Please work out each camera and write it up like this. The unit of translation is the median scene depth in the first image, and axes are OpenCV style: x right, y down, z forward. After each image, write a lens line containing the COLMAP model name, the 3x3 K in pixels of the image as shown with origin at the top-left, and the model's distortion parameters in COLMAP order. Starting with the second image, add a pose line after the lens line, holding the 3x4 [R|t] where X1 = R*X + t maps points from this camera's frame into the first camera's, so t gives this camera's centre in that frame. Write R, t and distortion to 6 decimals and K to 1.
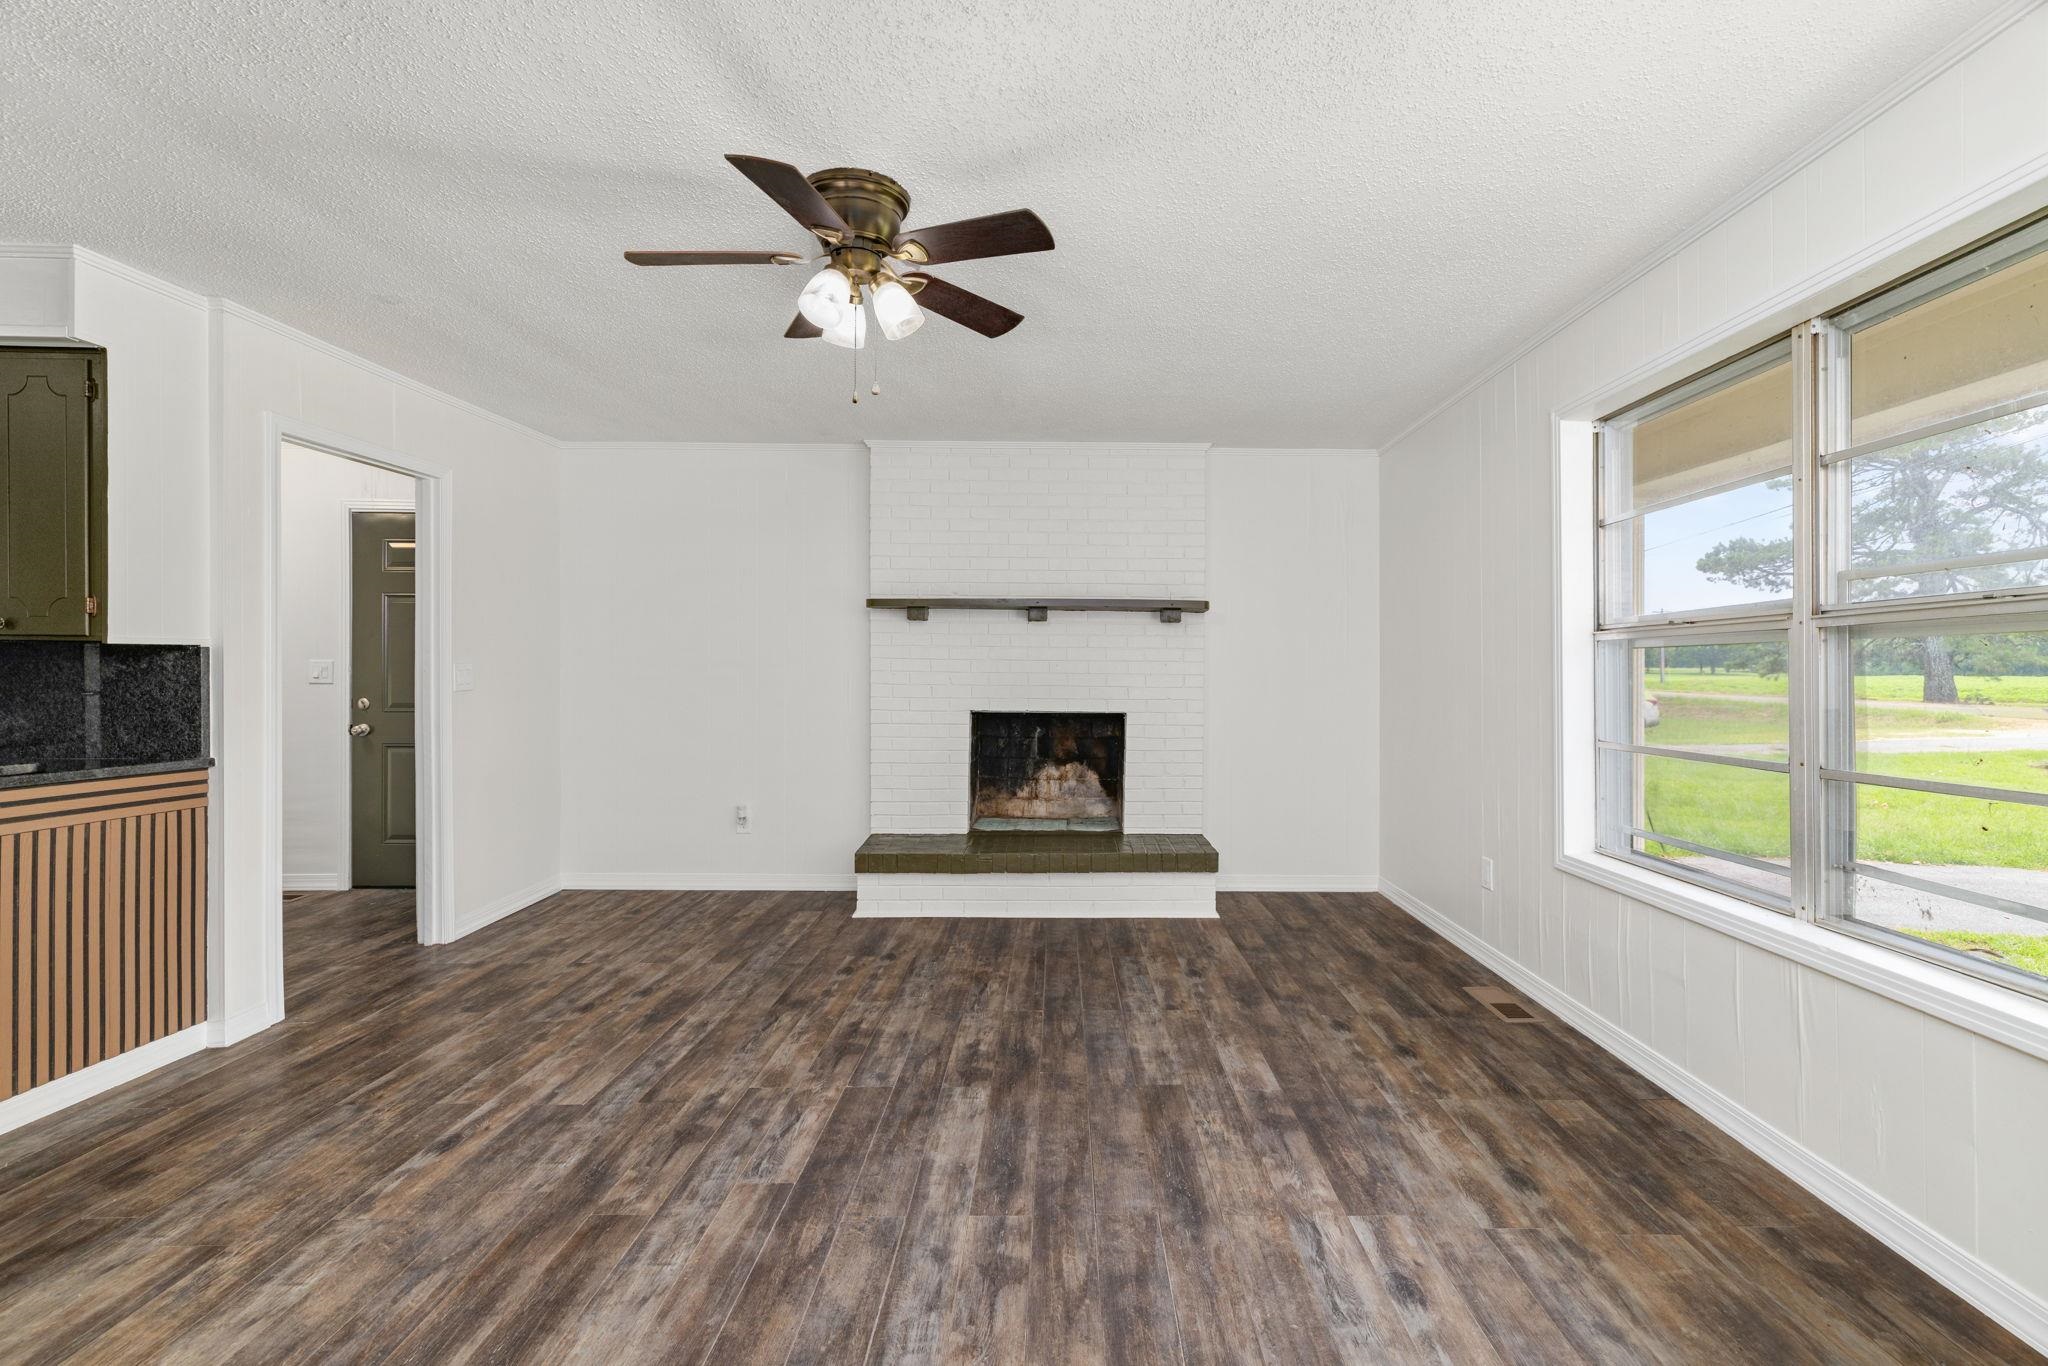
lens RADIAL K [[911.8, 0, 1070.5], [0, 911.8, 669.6], [0, 0, 1]] dist [-0.002715, 0.003052]
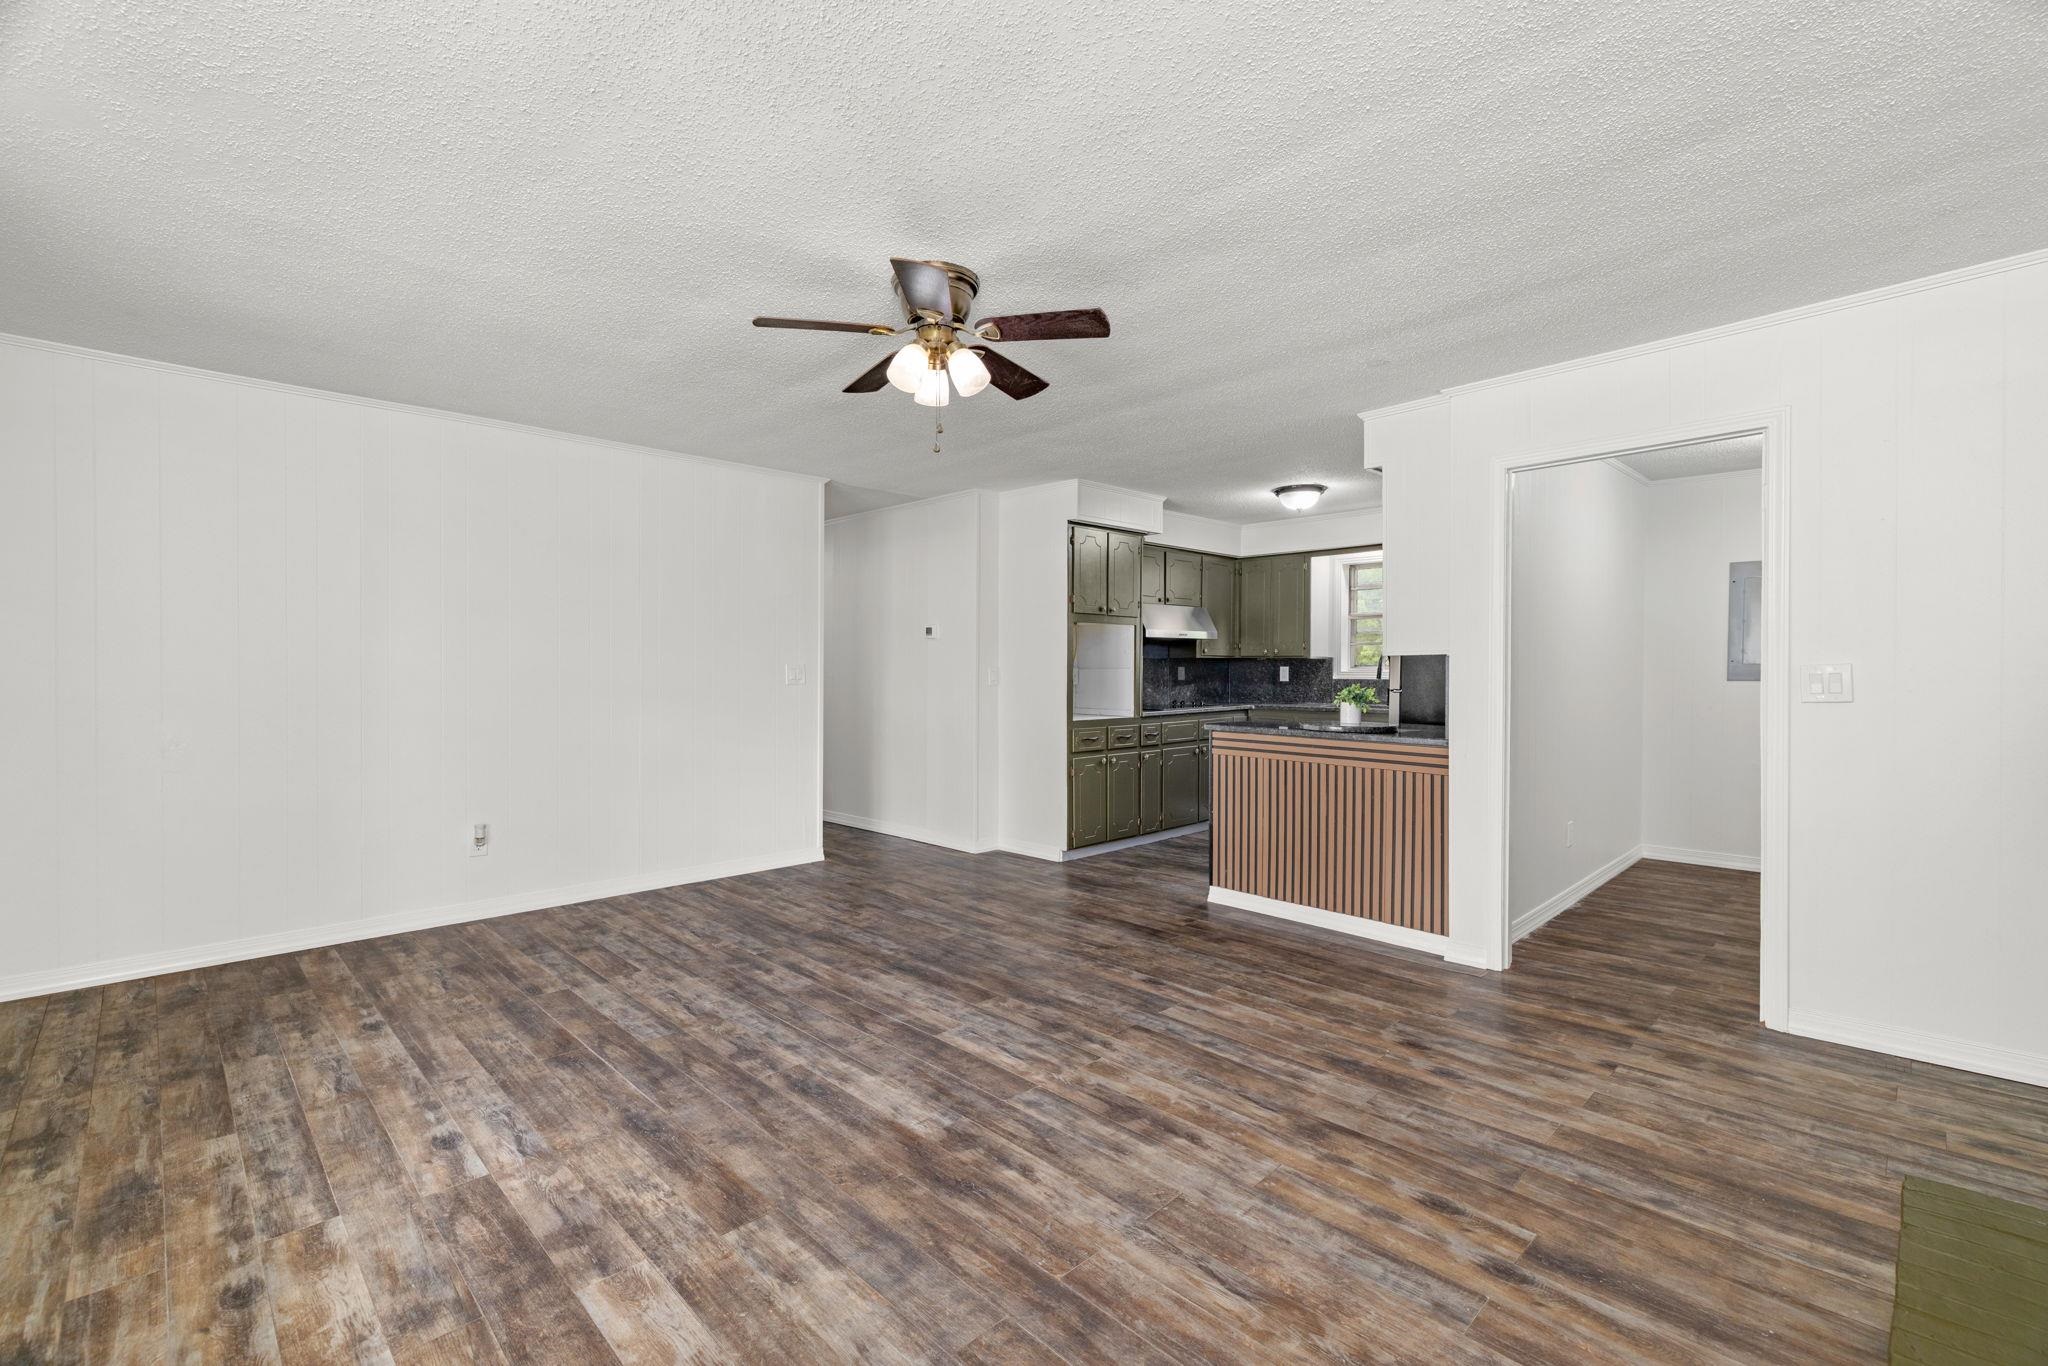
lens RADIAL K [[889.2, 0, 1025.6], [0, 889.2, 674.5], [0, 0, 1]] dist [-0.002253, 0.003017]
pose [[-0.719305, -0.000849, -0.694694, 0.414230], [-0.002264, 0.999997, 0.001122, 0.002839], [0.694691, 0.002380, -0.719305, 1.571267]]
